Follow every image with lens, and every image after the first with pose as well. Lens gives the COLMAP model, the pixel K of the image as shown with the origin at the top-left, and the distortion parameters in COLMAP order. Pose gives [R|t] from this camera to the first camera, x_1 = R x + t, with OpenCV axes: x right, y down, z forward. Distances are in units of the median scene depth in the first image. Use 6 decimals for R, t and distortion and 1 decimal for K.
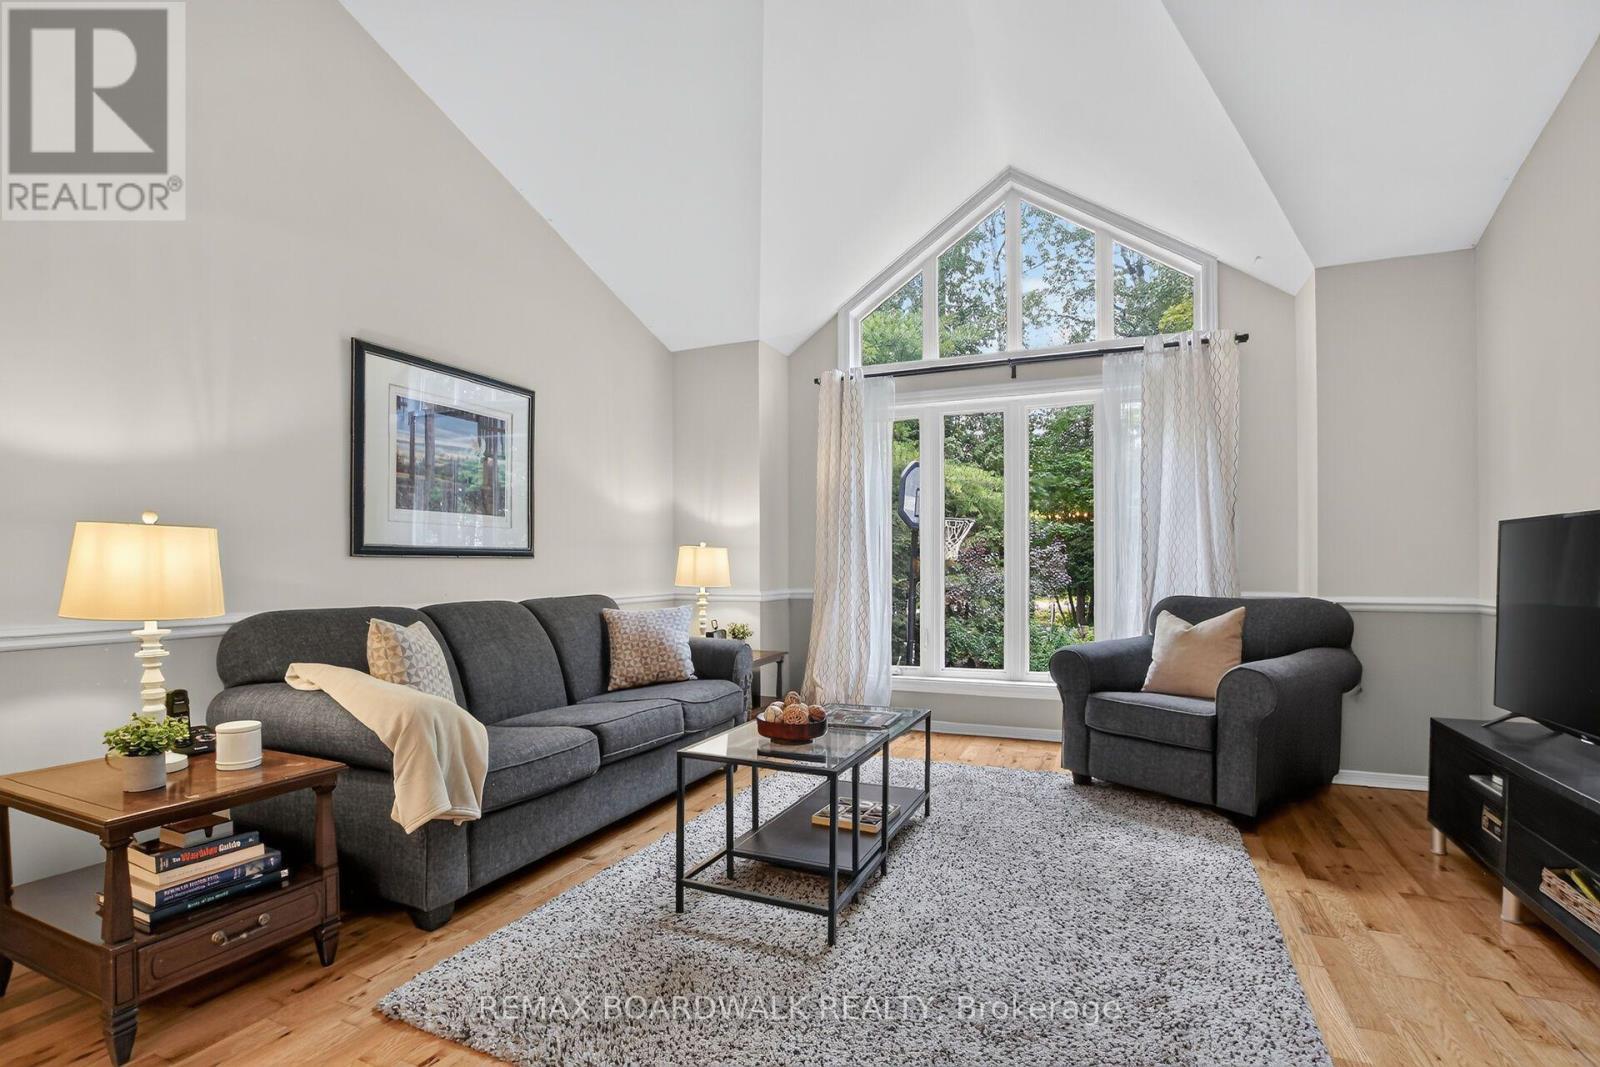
lens RADIAL K [[745.7, 0, 799.7], [0, 745.7, 566.6], [0, 0, 1]] dist [-0.051411, 0.011560]
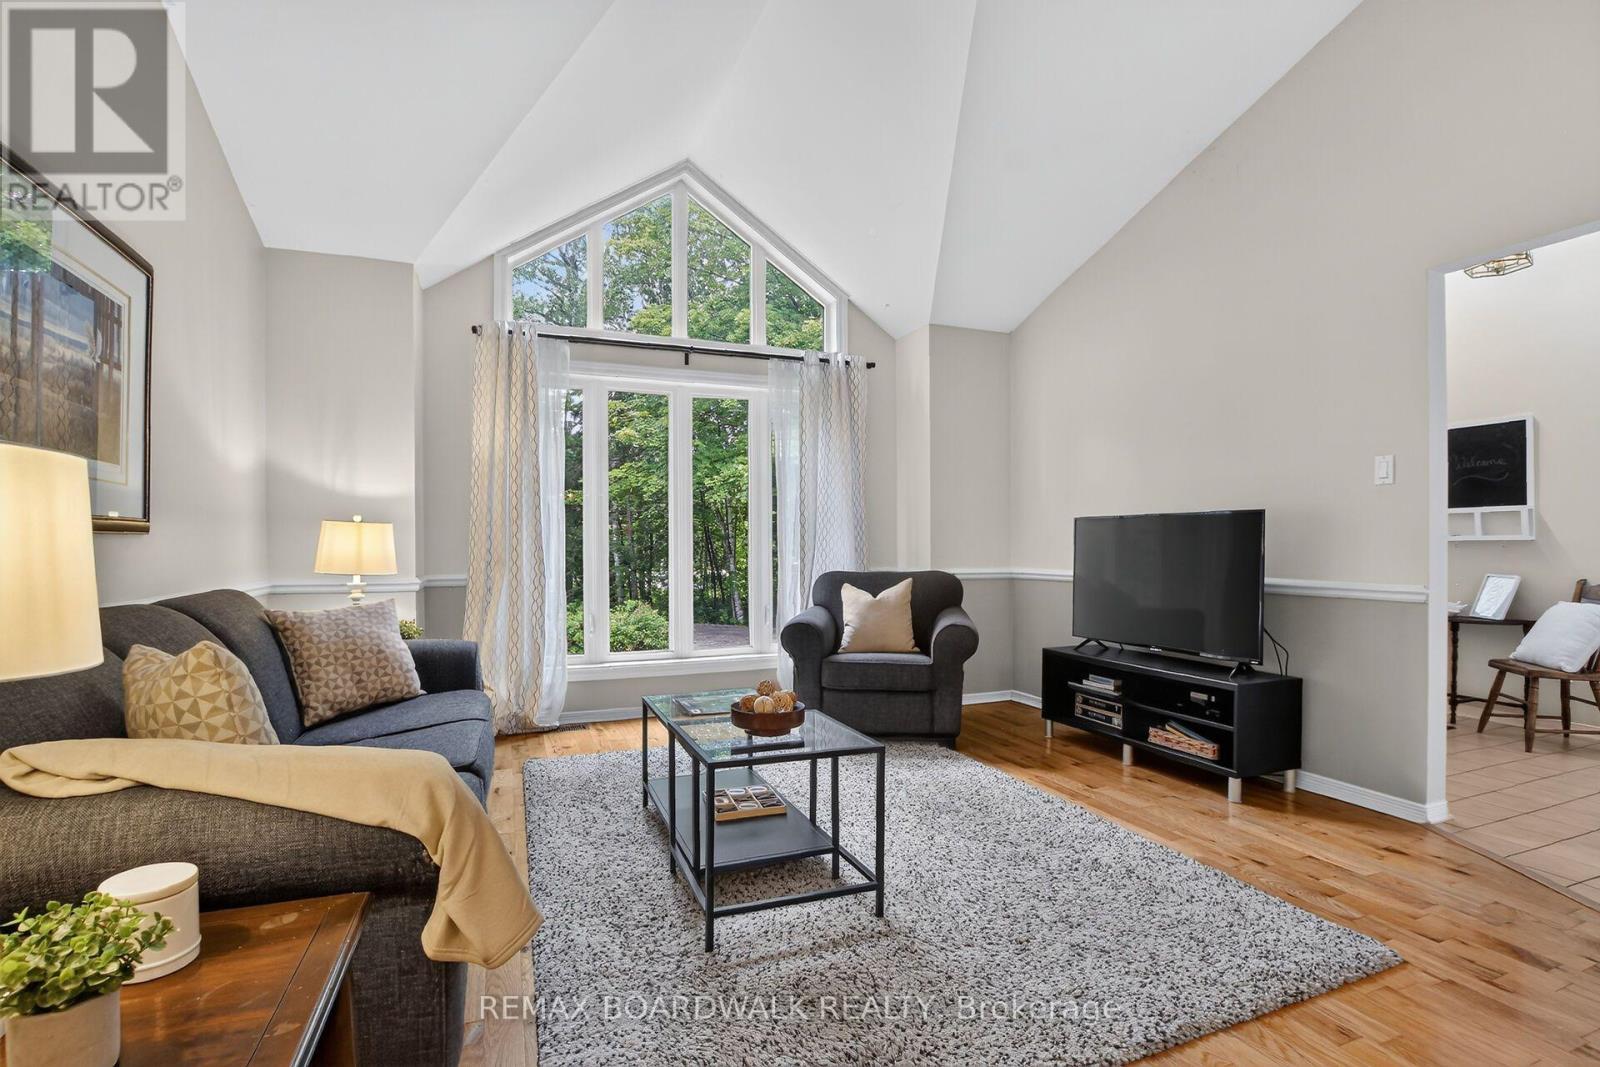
lens RADIAL K [[753.4, 0, 800.7], [0, 753.4, 542.4], [0, 0, 1]] dist [-0.043913, 0.000196]
pose [[0.705448, 0.004374, 0.708748, -0.445781], [0.000056, 0.999981, -0.006227, -0.000426], [-0.708761, 0.004433, 0.705434, 0.198086]]
